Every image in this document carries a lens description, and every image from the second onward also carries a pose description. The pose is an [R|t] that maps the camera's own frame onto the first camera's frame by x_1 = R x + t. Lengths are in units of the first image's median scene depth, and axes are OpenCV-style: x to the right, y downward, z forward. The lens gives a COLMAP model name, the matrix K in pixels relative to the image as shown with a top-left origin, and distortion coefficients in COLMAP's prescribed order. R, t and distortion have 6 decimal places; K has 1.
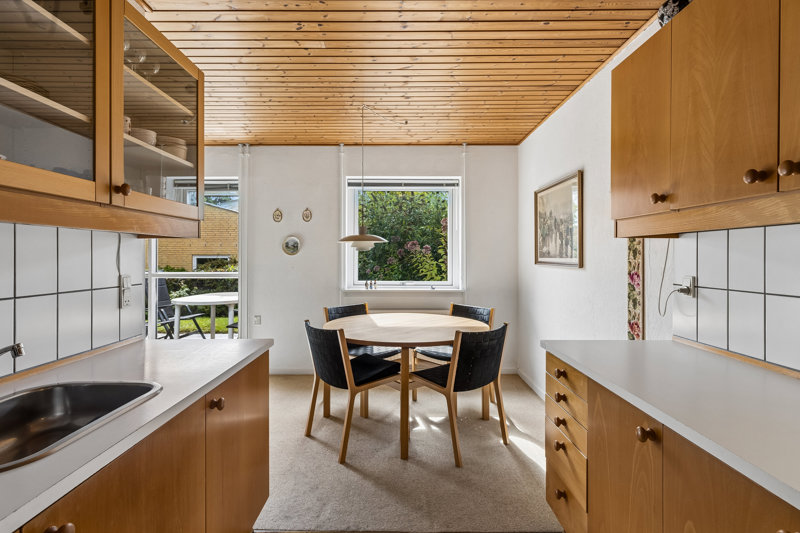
lens RADIAL K [[391.9, 0, 400.3], [0, 391.9, 259.1], [0, 0, 1]] dist [-0.008862, 0.000410]
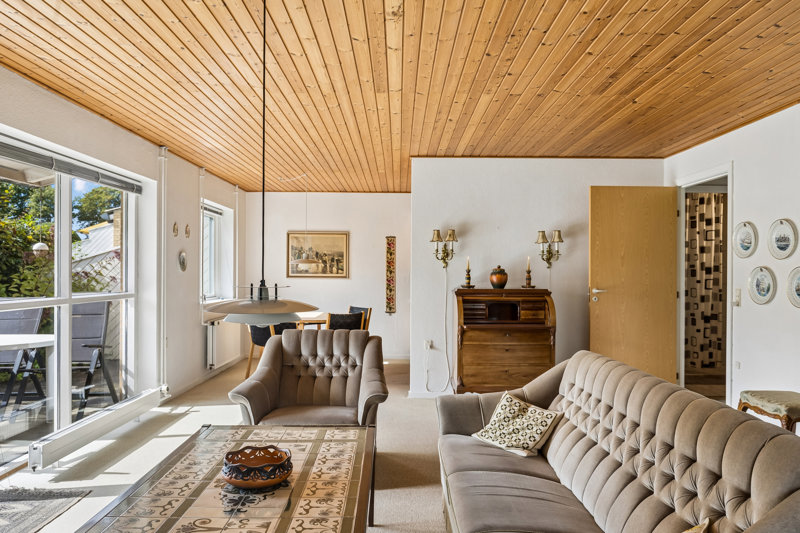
lens RADIAL K [[561.8, 0, 400.0], [0, 561.8, 266.5], [0, 0, 1]] dist [0.002022, -0.000466]
pose [[0.000687, 0.009800, 0.999952, -1.964012], [0.000327, 0.999952, -0.009801, -0.010184], [-1.000000, 0.000334, 0.000684, 0.539291]]
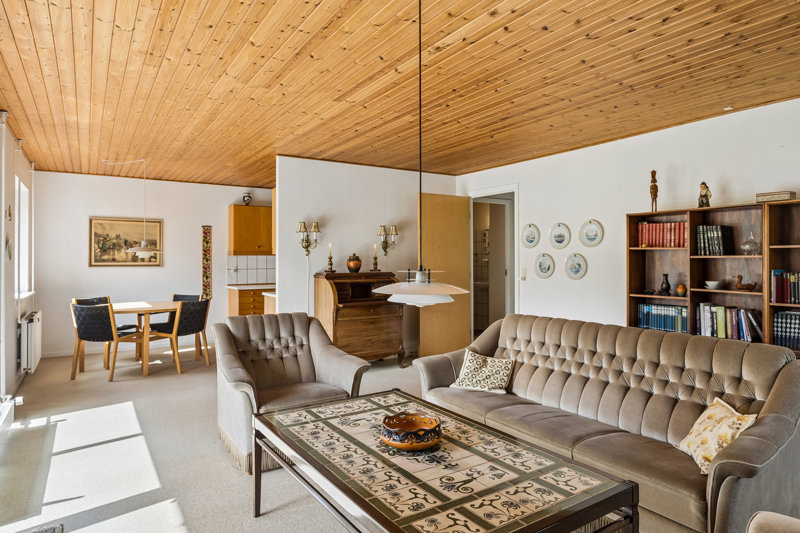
lens RADIAL K [[486.4, 0, 398.6], [0, 486.4, 251.8], [0, 0, 1]] dist [0.002382, 0.000206]
pose [[-0.539805, 0.014914, 0.841658, -1.853563], [0.008467, 0.999889, -0.012287, -0.011842], [-0.841747, 0.000494, -0.539871, 1.014305]]
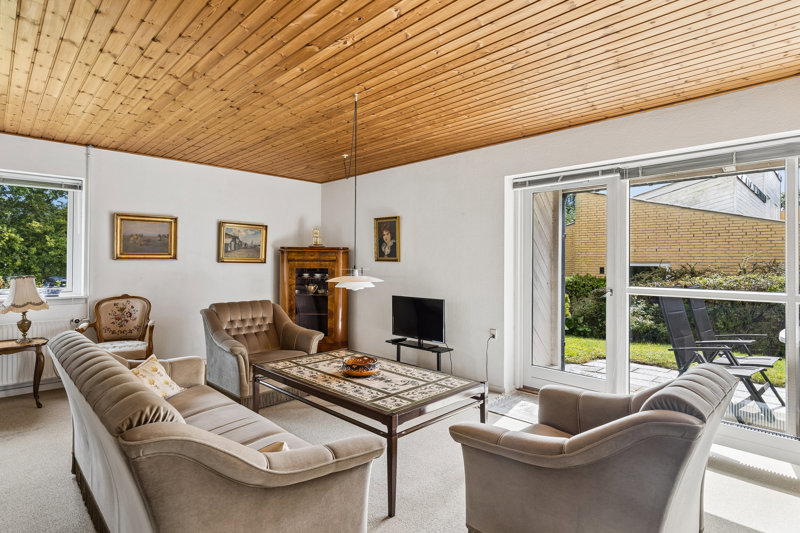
lens RADIAL K [[423.0, 0, 400.0], [0, 423.0, 266.5], [0, 0, 1]] dist [0.001345, 0.000920]
pose [[0.698349, 0.014269, -0.715615, -0.727787], [-0.011597, 0.999896, 0.008621, -0.009229], [0.715663, 0.002279, 0.698442, 0.165624]]
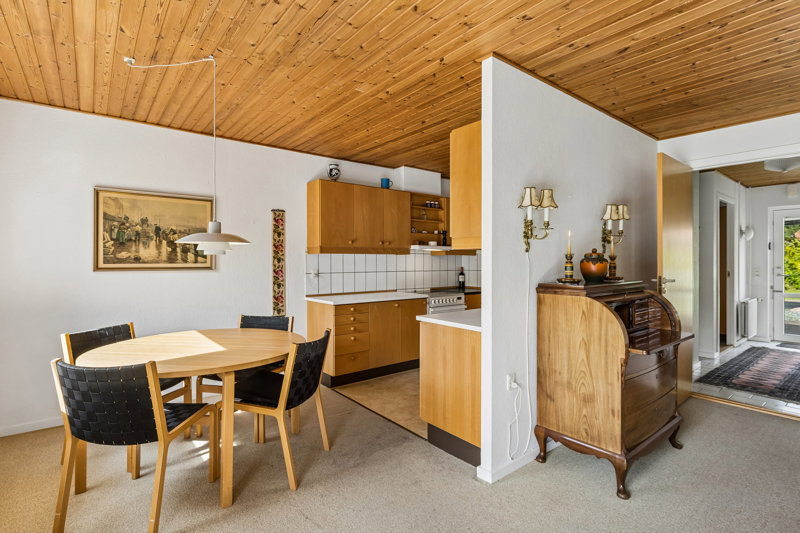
lens RADIAL K [[391.9, 0, 400.3], [0, 391.9, 259.1], [0, 0, 1]] dist [-0.008862, 0.000410]
pose [[-0.624141, 0.003530, 0.781304, -0.763861], [0.005926, 0.999982, 0.000216, -0.010335], [-0.781289, 0.004765, -0.624151, 1.014898]]
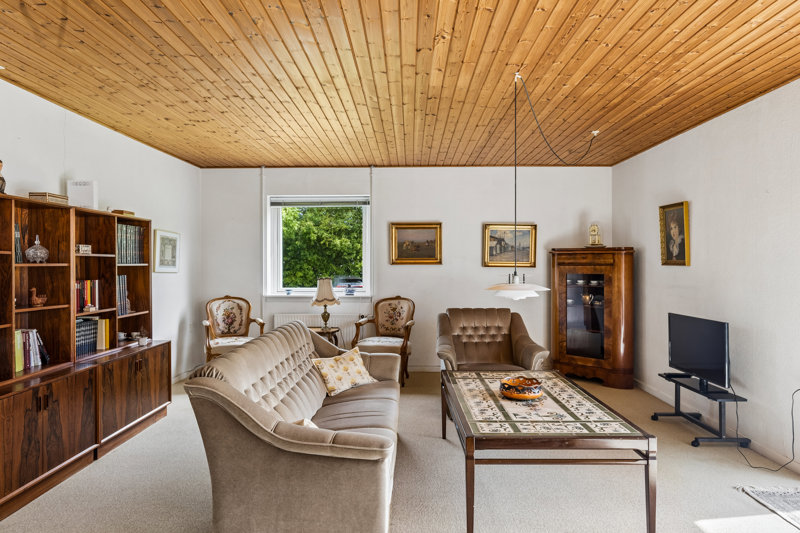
lens RADIAL K [[518.2, 0, 399.2], [0, 518.2, 275.8], [0, 0, 1]] dist [0.002677, 0.000588]
pose [[-0.021859, 0.026189, -0.999418, -0.497862], [-0.007024, 0.999628, 0.026348, -0.016926], [0.999736, 0.007595, -0.021667, 0.501365]]
